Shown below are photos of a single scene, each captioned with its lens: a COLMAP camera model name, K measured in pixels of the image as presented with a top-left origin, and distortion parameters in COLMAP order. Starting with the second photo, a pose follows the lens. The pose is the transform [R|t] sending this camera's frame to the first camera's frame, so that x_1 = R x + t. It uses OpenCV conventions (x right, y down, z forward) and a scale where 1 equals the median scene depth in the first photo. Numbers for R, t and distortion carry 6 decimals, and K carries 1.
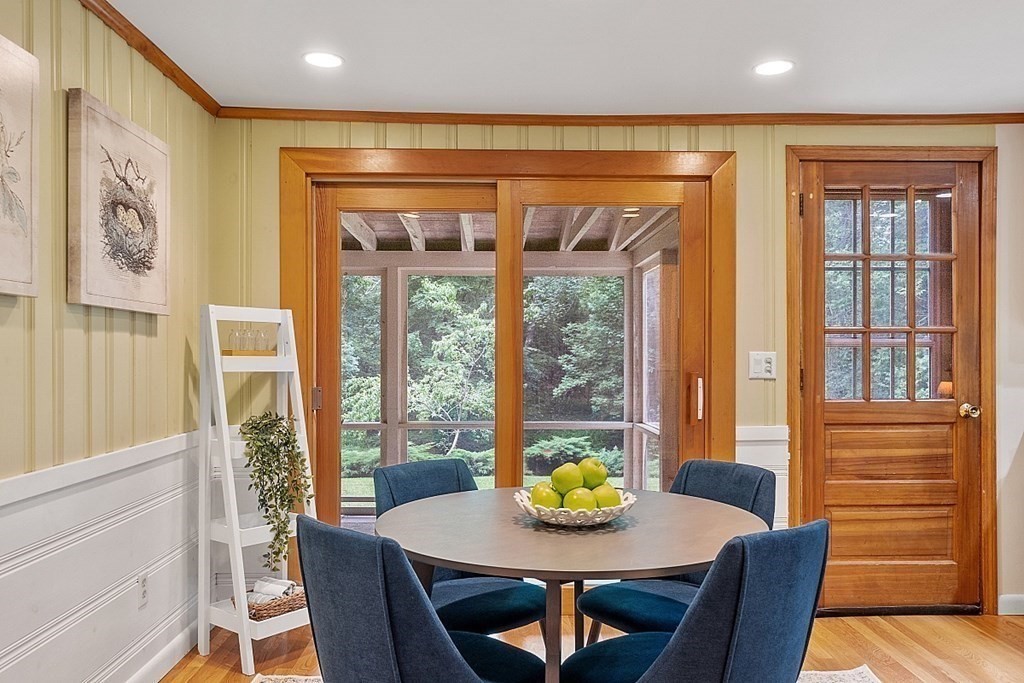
lens RADIAL K [[797.2, 0, 512.7], [0, 797.2, 352.2], [0, 0, 1]] dist [0.003738, -0.007558]
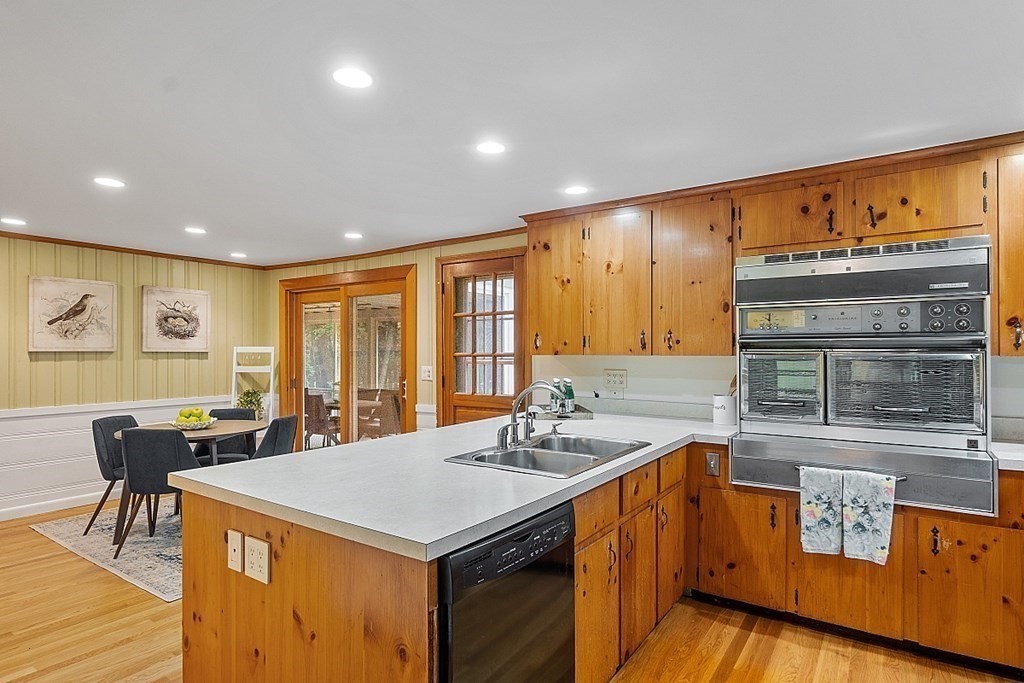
lens RADIAL K [[563.5, 0, 510.0], [0, 563.5, 346.5], [0, 0, 1]] dist [-0.001253, -0.000420]
pose [[0.808627, -0.007395, -0.588275, 1.272562], [0.004955, 0.999971, -0.005760, -0.039368], [0.588300, 0.001743, 0.808641, 0.020581]]
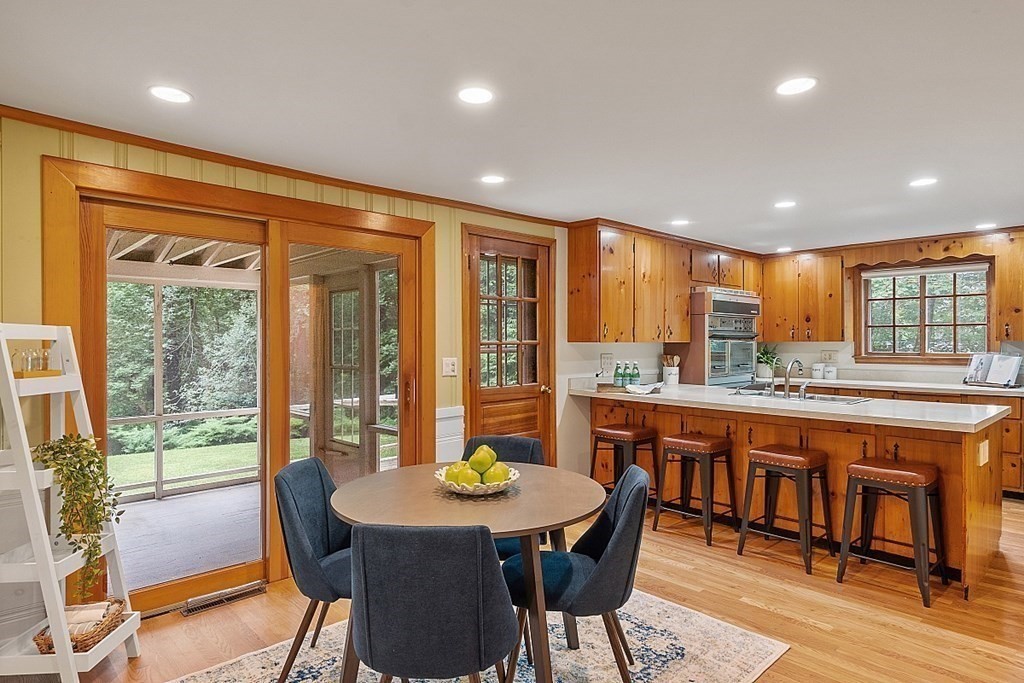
lens RADIAL K [[581.7, 0, 511.9], [0, 581.7, 342.9], [0, 0, 1]] dist [-0.001060, 0.000408]
pose [[0.743481, -0.003778, 0.668747, -0.332692], [0.001160, 0.999990, 0.004361, -0.033716], [-0.668756, -0.002467, 0.743478, 0.105759]]
